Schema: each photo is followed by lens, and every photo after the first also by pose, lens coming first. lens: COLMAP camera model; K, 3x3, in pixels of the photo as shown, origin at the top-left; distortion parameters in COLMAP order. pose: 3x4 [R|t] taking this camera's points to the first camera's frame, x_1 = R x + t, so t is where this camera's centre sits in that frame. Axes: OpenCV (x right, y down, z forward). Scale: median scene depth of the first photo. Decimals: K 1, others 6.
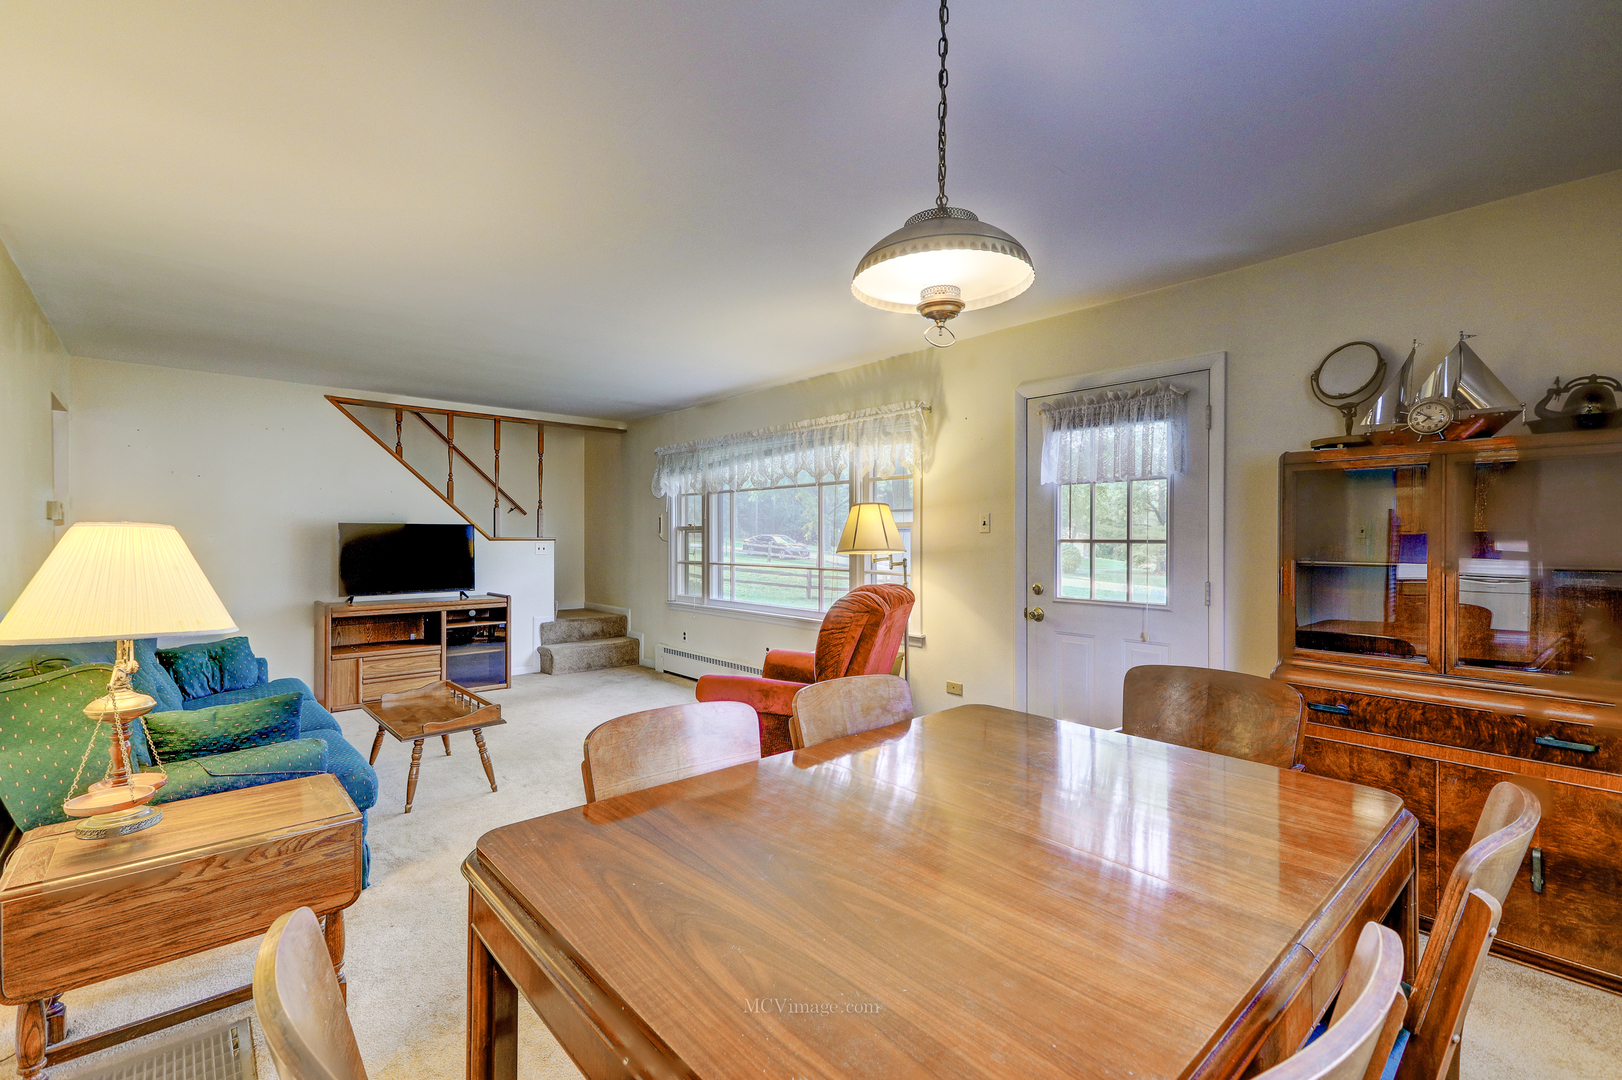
lens RADIAL K [[714.8, 0, 808.5], [0, 714.8, 538.4], [0, 0, 1]] dist [0.030982, -0.008730]
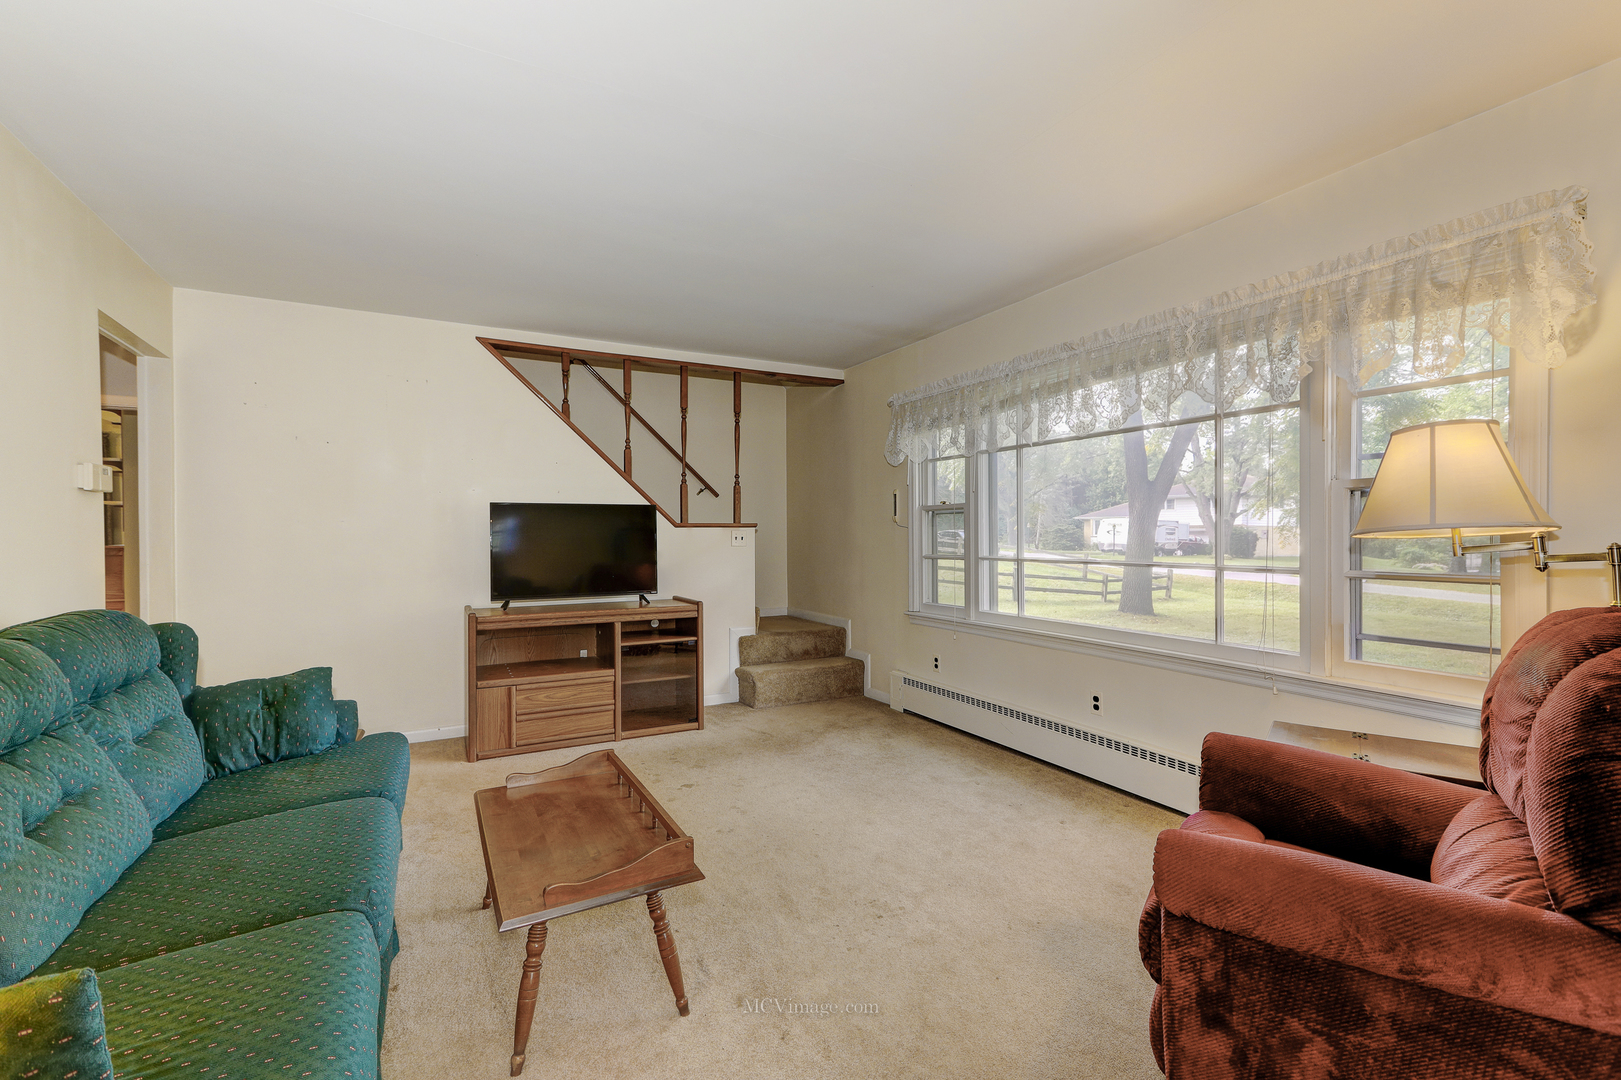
lens RADIAL K [[714.3, 0, 808.0], [0, 714.3, 538.4], [0, 0, 1]] dist [0.030982, -0.008730]
pose [[0.971729, -0.004577, -0.236054, -0.133659], [0.005434, 0.999981, 0.002980, 0.013417], [0.236036, -0.004179, 0.971735, 0.308444]]
